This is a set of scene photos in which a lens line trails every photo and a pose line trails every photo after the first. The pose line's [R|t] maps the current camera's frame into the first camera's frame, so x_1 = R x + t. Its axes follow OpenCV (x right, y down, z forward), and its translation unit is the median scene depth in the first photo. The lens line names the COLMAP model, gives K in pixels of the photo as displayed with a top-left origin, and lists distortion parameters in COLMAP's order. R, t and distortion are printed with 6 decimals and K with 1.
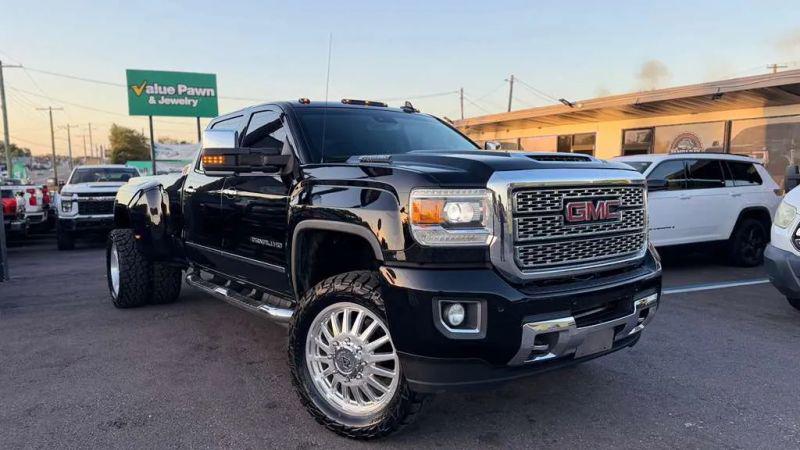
lens RADIAL K [[557.2, 0, 390.1], [0, 557.2, 228.2], [0, 0, 1]] dist [0.045539, -0.042544]
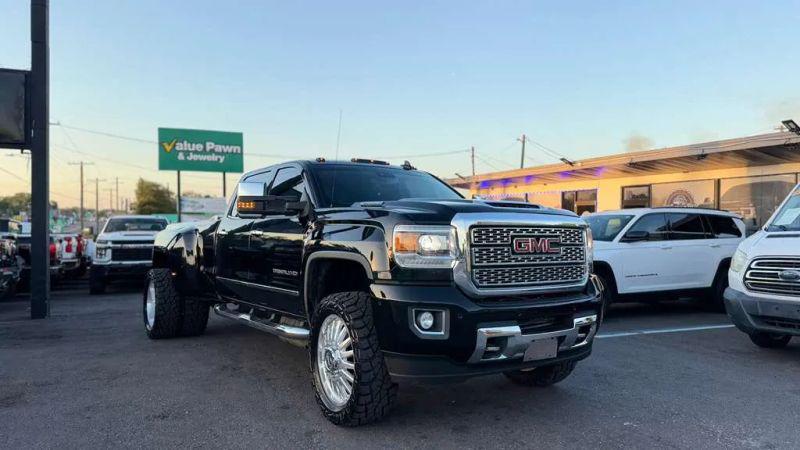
lens RADIAL K [[557.2, 0, 397.7], [0, 557.2, 218.0], [0, 0, 1]] dist [0.045539, -0.042544]
pose [[0.999756, 0.008785, -0.020280, 0.054304], [-0.011073, 0.993230, -0.115634, 0.049690], [0.019127, 0.115830, 0.993085, -0.250838]]
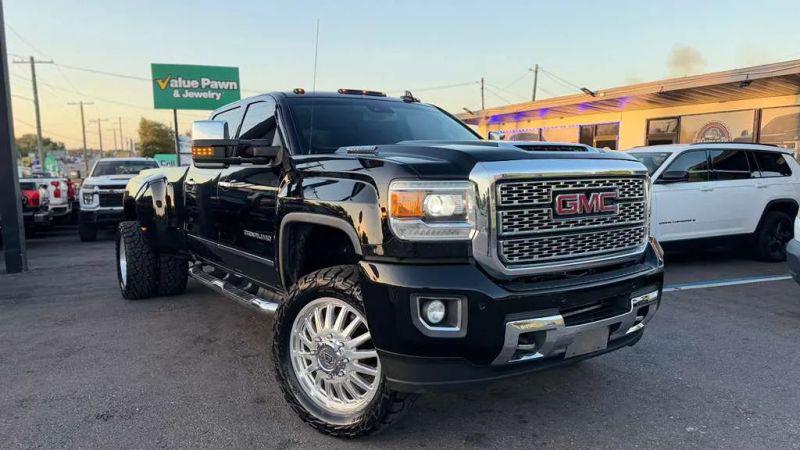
lens RADIAL K [[557.2, 0, 386.5], [0, 557.2, 228.3], [0, 0, 1]] dist [0.045539, -0.042544]
pose [[0.998803, 0.002620, -0.048854, 0.059244], [-0.001924, 0.999896, 0.014287, -0.001528], [0.048886, -0.014176, 0.998704, 0.029779]]
